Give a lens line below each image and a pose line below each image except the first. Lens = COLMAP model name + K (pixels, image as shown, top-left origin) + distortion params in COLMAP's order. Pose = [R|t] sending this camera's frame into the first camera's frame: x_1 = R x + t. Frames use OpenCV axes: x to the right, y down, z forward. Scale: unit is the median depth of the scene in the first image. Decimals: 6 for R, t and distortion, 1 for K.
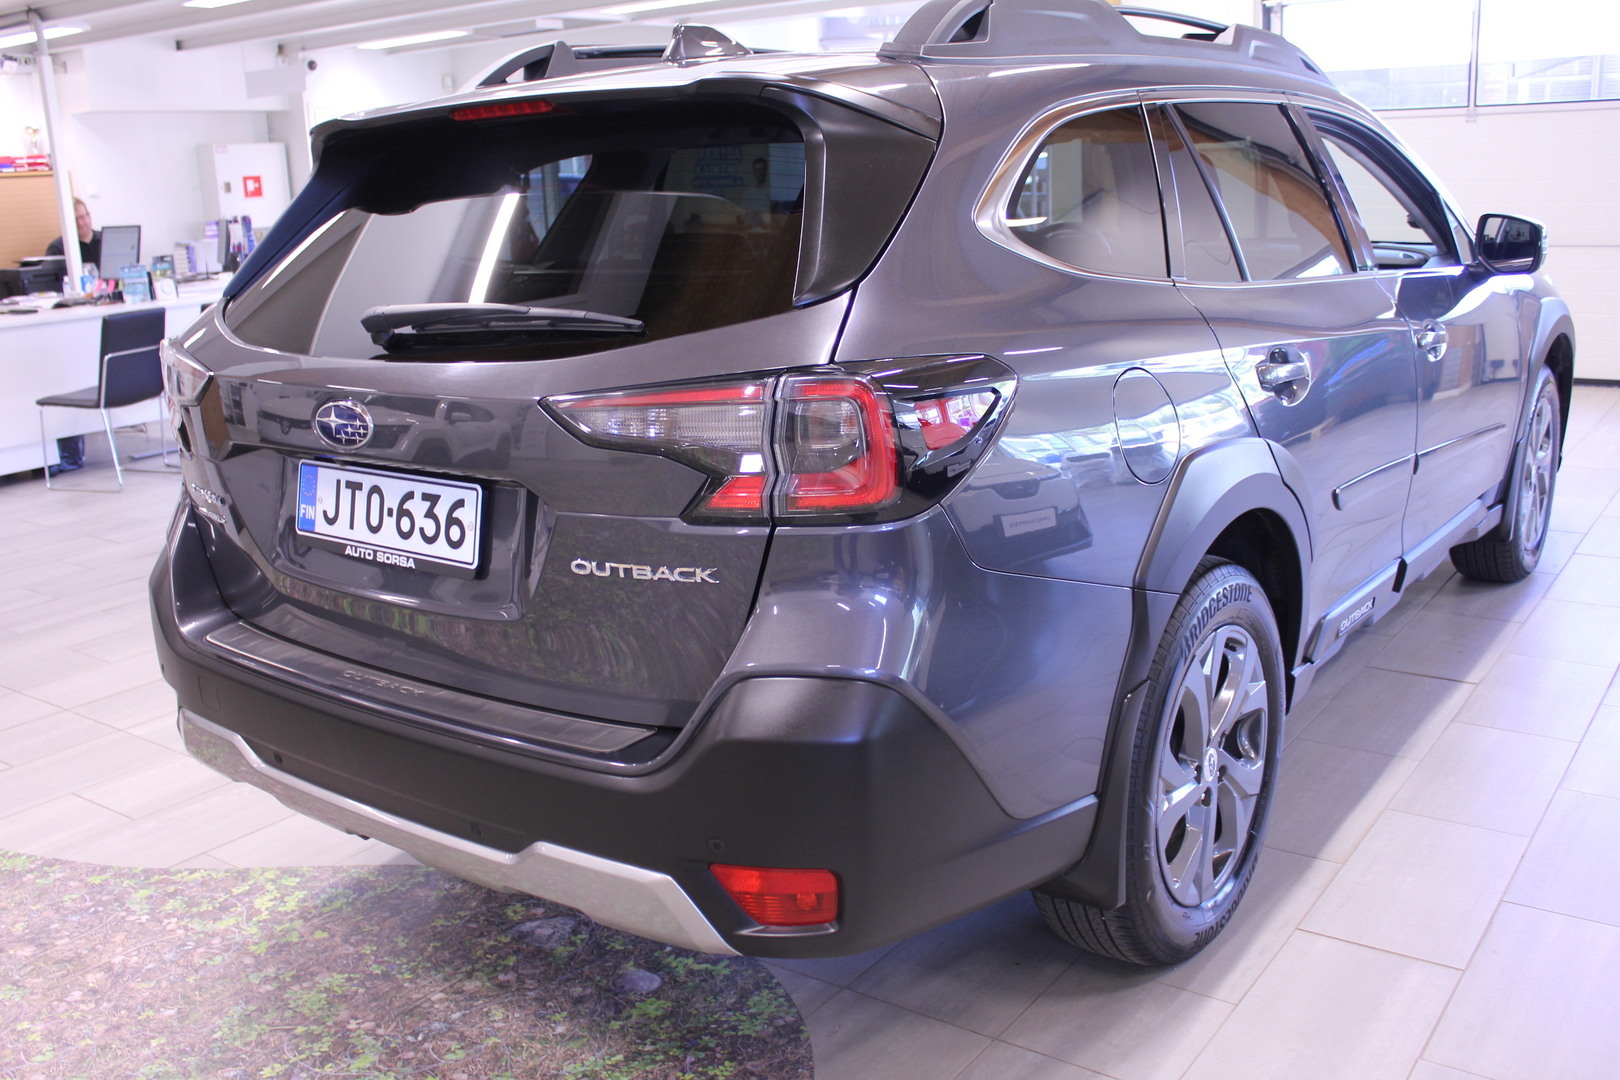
lens RADIAL K [[1458.5, 0, 810.0], [0, 1458.5, 540.0], [0, 0, 1]] dist [-0.140478, 0.135640]
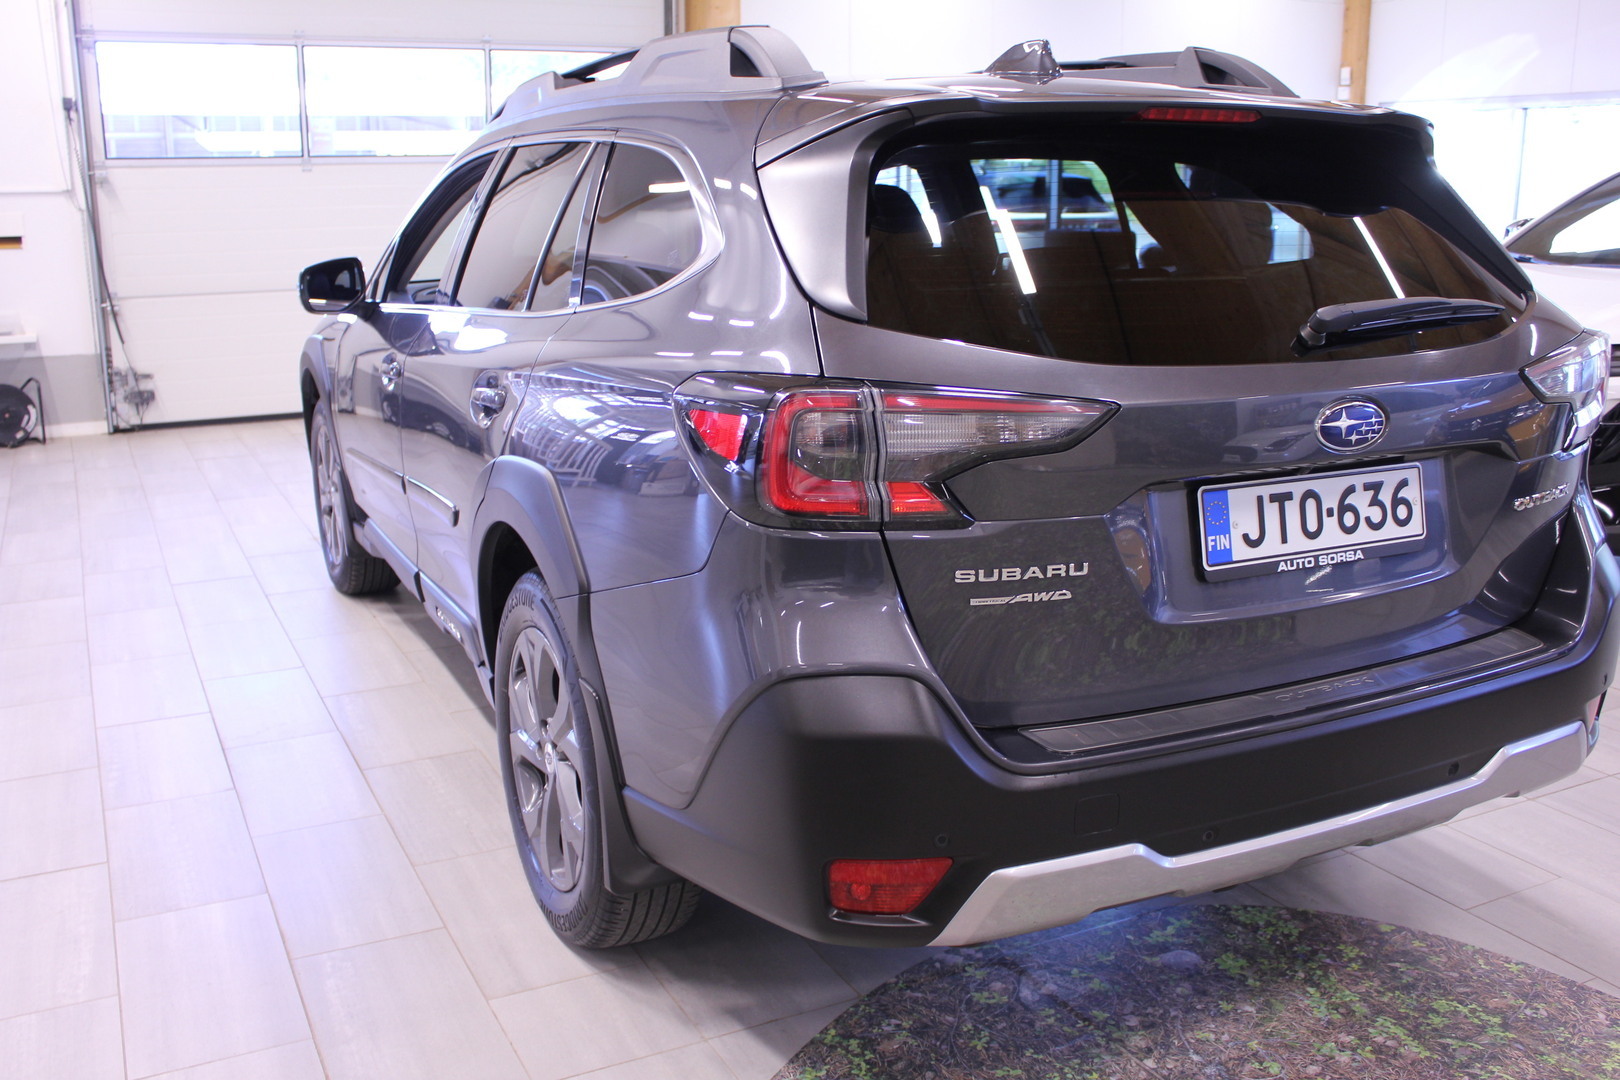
lens RADIAL K [[1458.5, 0, 810.0], [0, 1458.5, 540.0], [0, 0, 1]] dist [-0.140478, 0.135640]
pose [[0.469651, -0.171839, 0.865967, -1.285946], [0.207699, 0.974850, 0.080801, -0.151163], [-0.858073, 0.141912, 0.493530, 0.800760]]
